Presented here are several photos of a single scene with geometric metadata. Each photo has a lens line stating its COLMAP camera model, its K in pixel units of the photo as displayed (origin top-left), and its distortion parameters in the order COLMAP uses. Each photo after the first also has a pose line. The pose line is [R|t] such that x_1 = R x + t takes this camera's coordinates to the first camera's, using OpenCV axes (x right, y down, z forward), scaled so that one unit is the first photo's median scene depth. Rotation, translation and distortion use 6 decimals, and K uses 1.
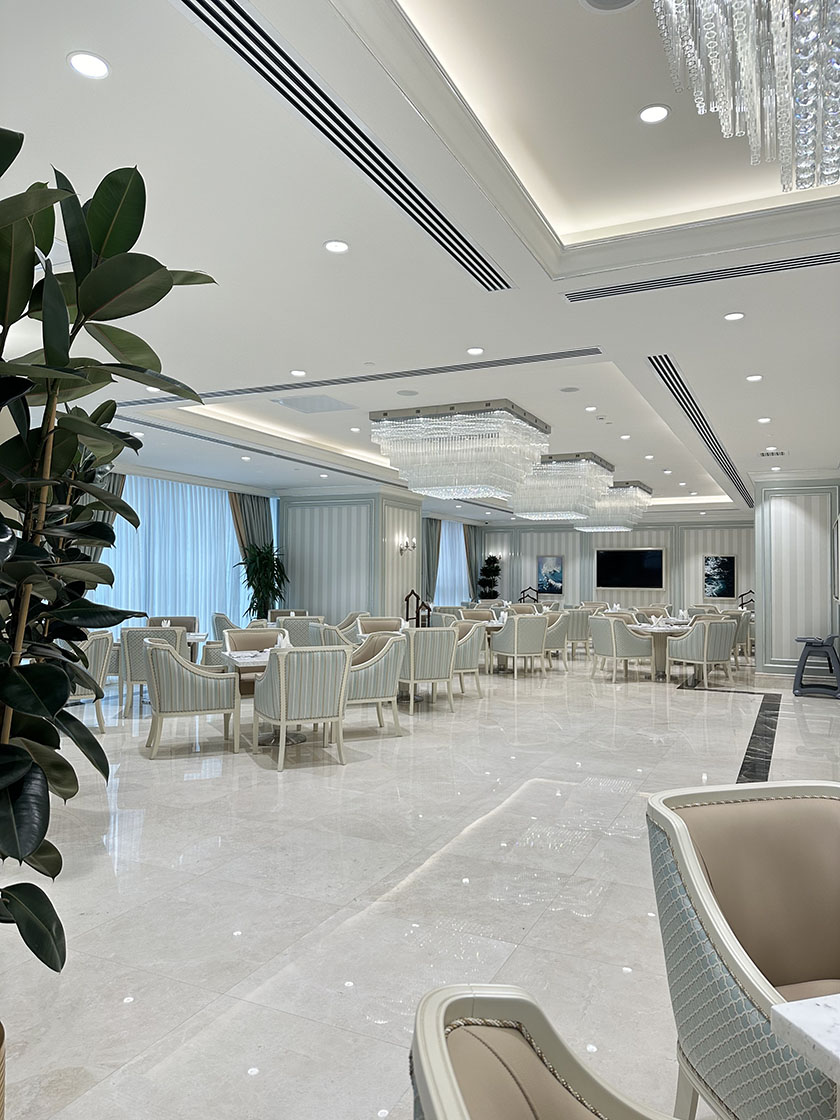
lens RADIAL K [[786.8, 0, 420.0], [0, 786.8, 560.0], [0, 0, 1]] dist [0.085879, -0.000242]
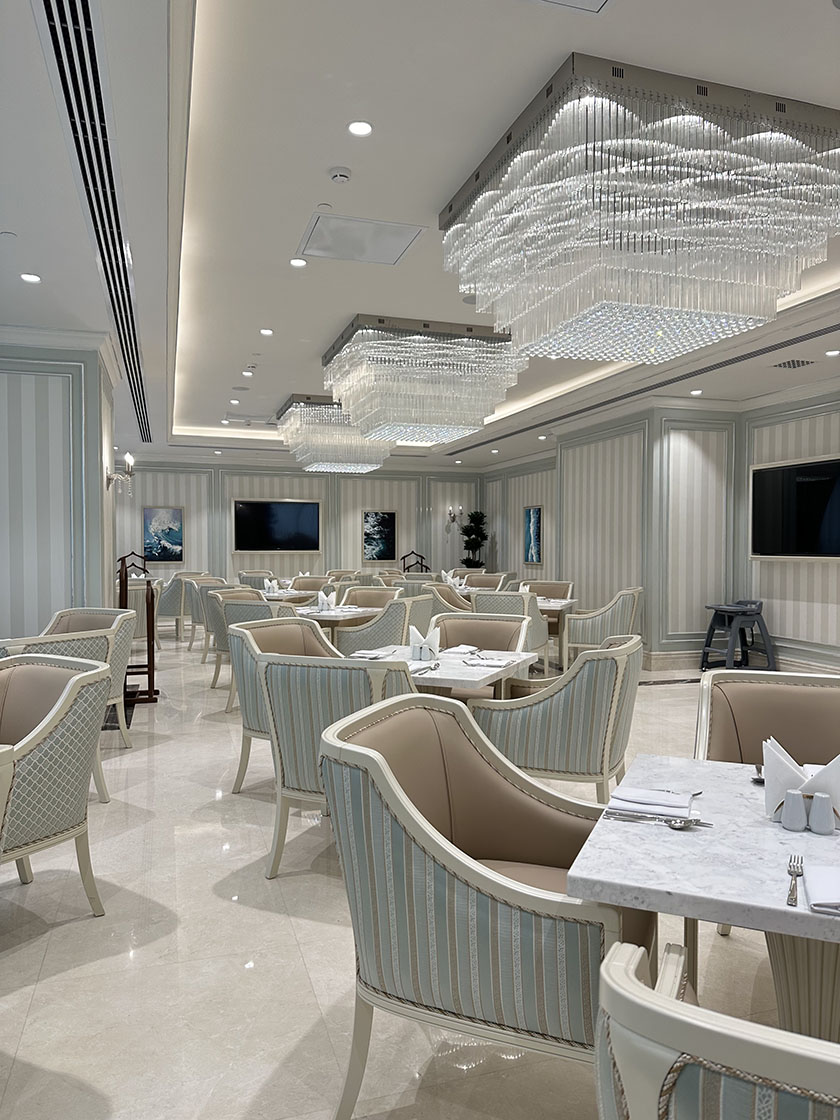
lens RADIAL K [[786.8, 0, 420.0], [0, 786.8, 560.0], [0, 0, 1]] dist [0.085879, -0.000242]
pose [[0.719900, -0.021285, 0.693751, -0.171347], [-0.009414, 0.999138, 0.040424, 0.011983], [-0.694014, -0.035632, 0.719079, 0.359152]]
